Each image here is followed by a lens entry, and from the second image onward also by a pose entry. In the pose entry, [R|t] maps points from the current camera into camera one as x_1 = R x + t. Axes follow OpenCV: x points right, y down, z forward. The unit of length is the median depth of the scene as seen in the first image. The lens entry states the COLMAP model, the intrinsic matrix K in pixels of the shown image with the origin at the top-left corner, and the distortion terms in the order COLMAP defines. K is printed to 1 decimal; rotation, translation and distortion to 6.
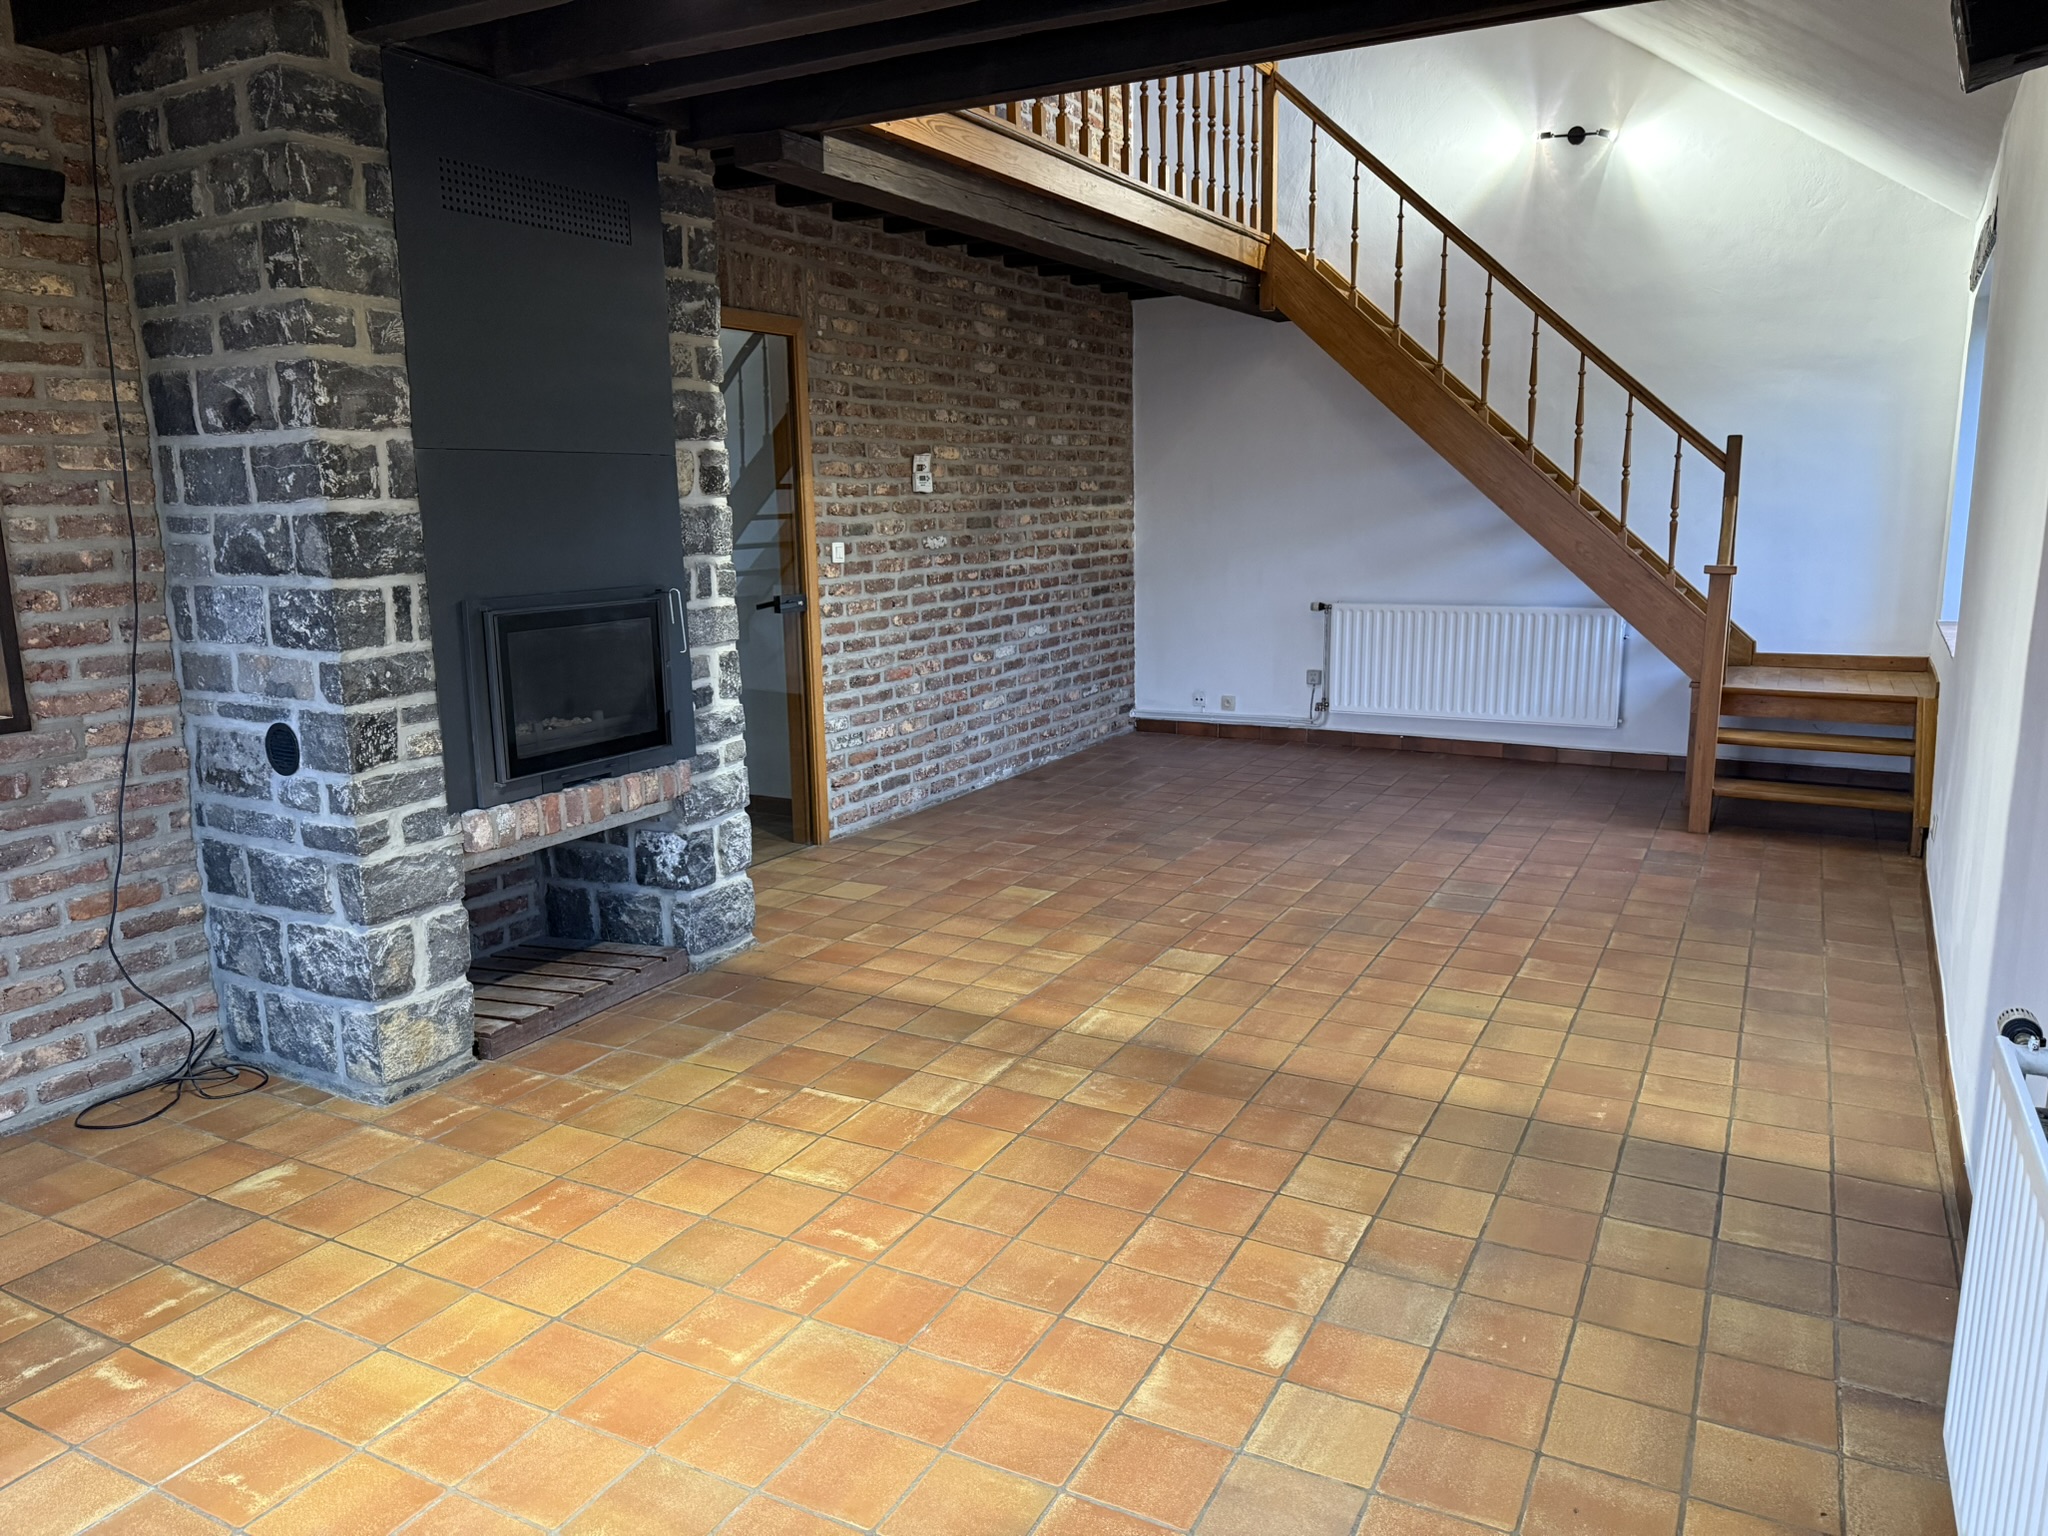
lens RADIAL K [[1426.6, 0, 1024.0], [0, 1426.6, 768.0], [0, 0, 1]] dist [0.156952, -0.178647]
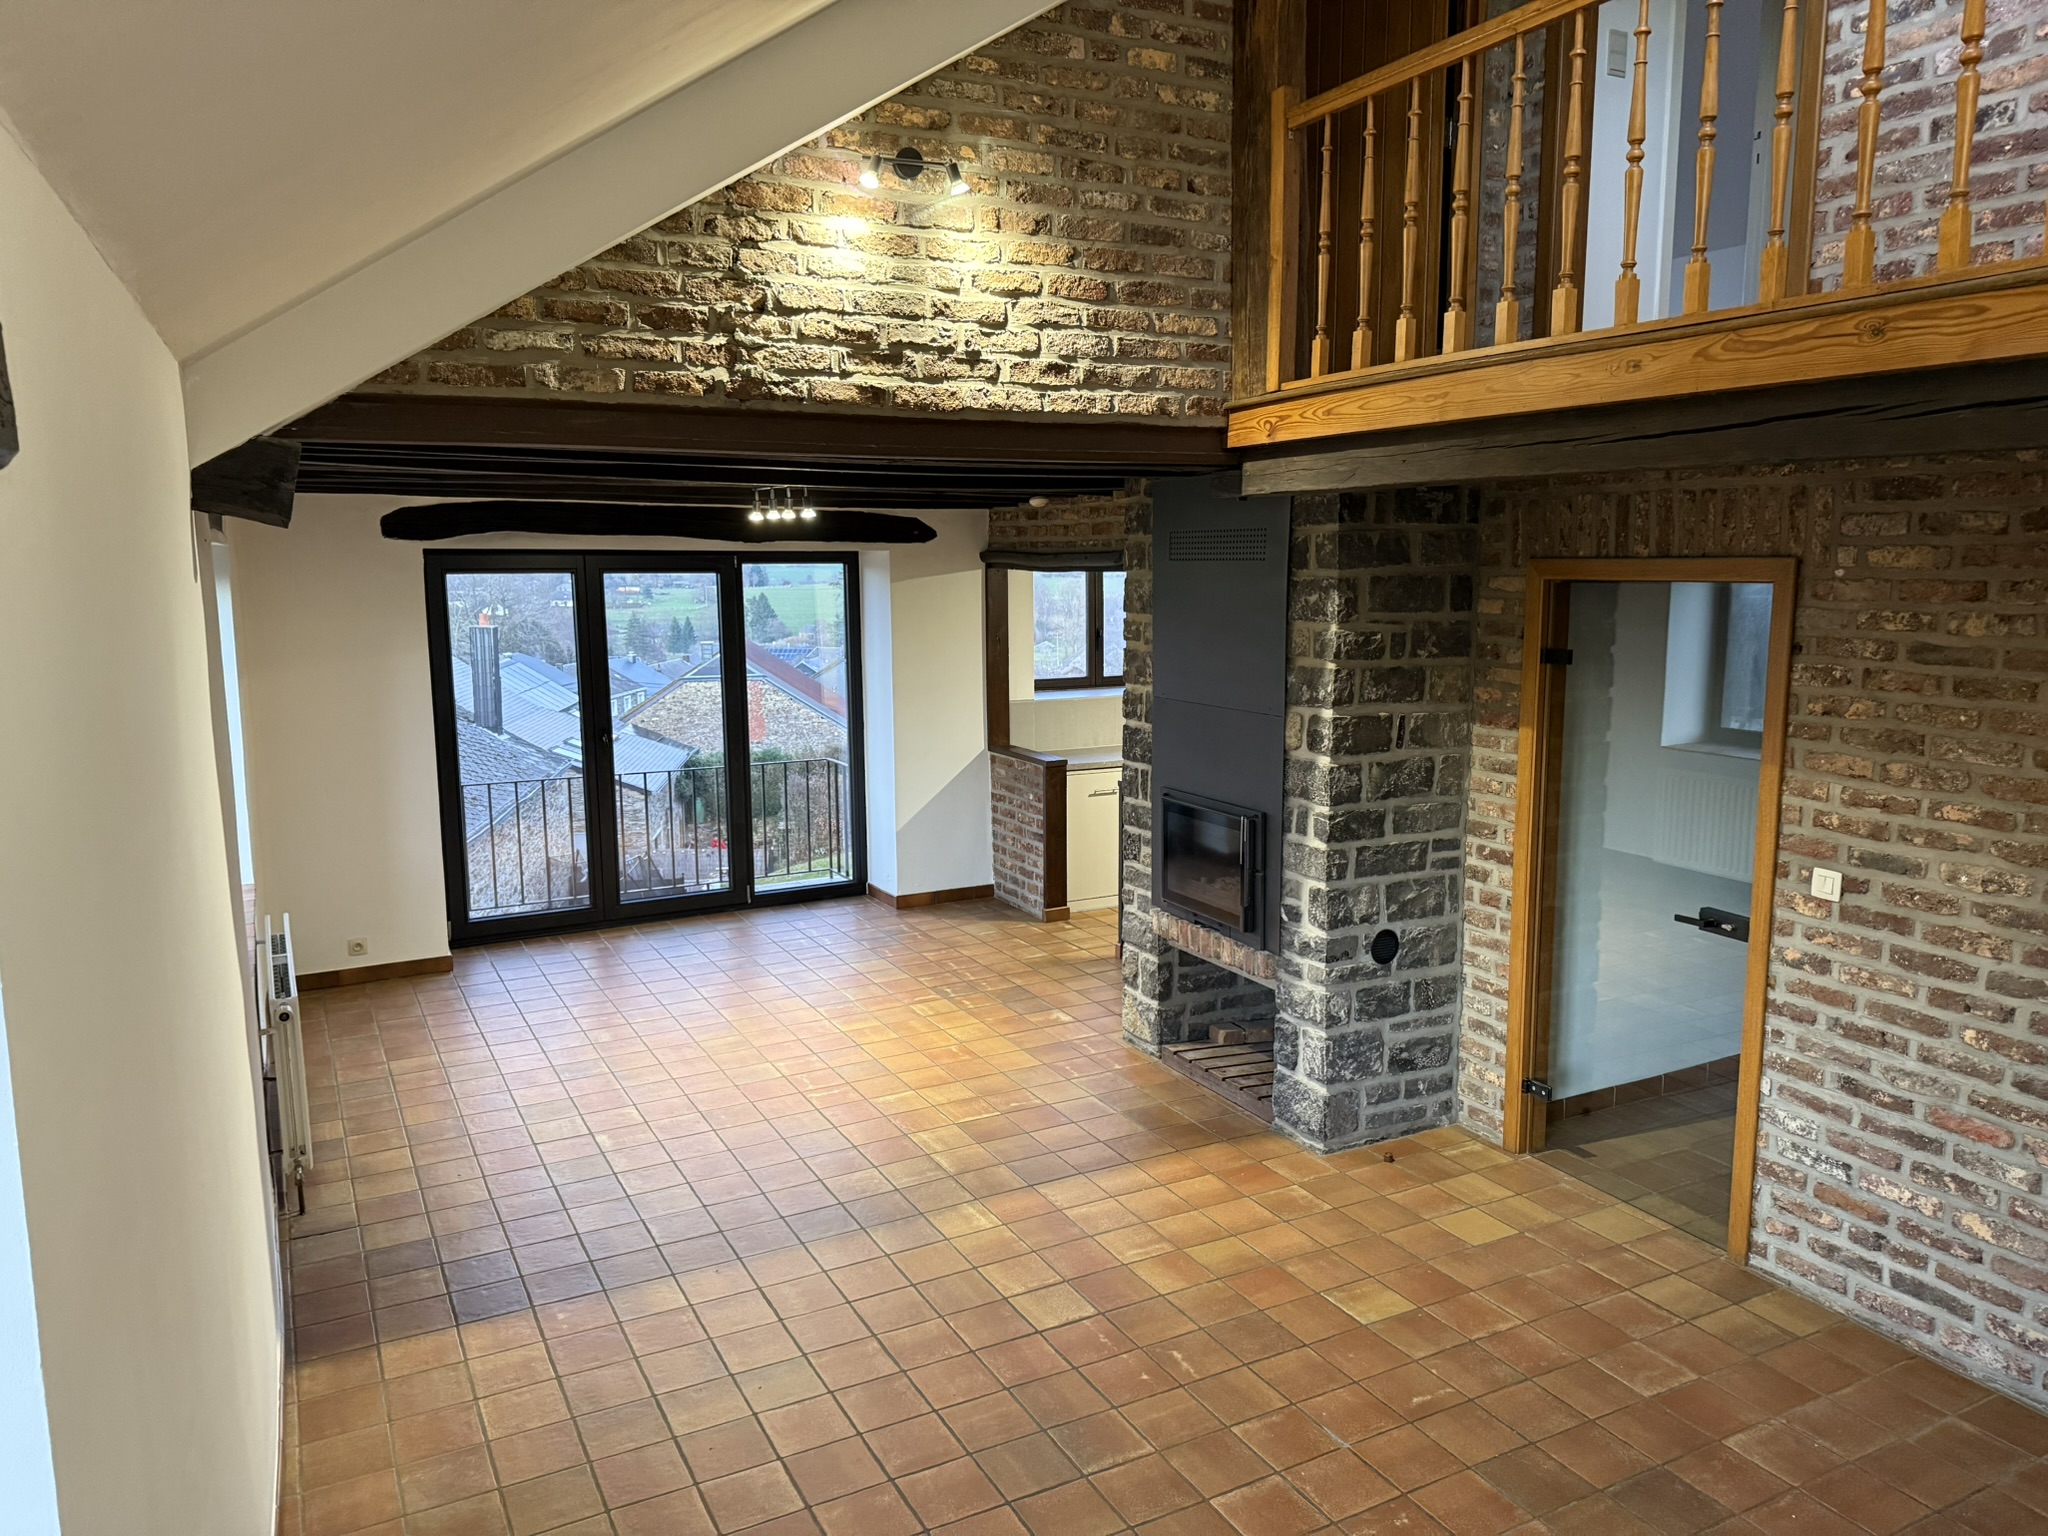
lens RADIAL K [[1426.6, 0, 1024.0], [0, 1426.6, 768.0], [0, 0, 1]] dist [0.156952, -0.178647]
pose [[-0.557177, 0.146498, -0.817369, 0.832782], [-0.139220, 0.953903, 0.265871, -0.438163], [0.818640, 0.261932, -0.511097, 1.359361]]
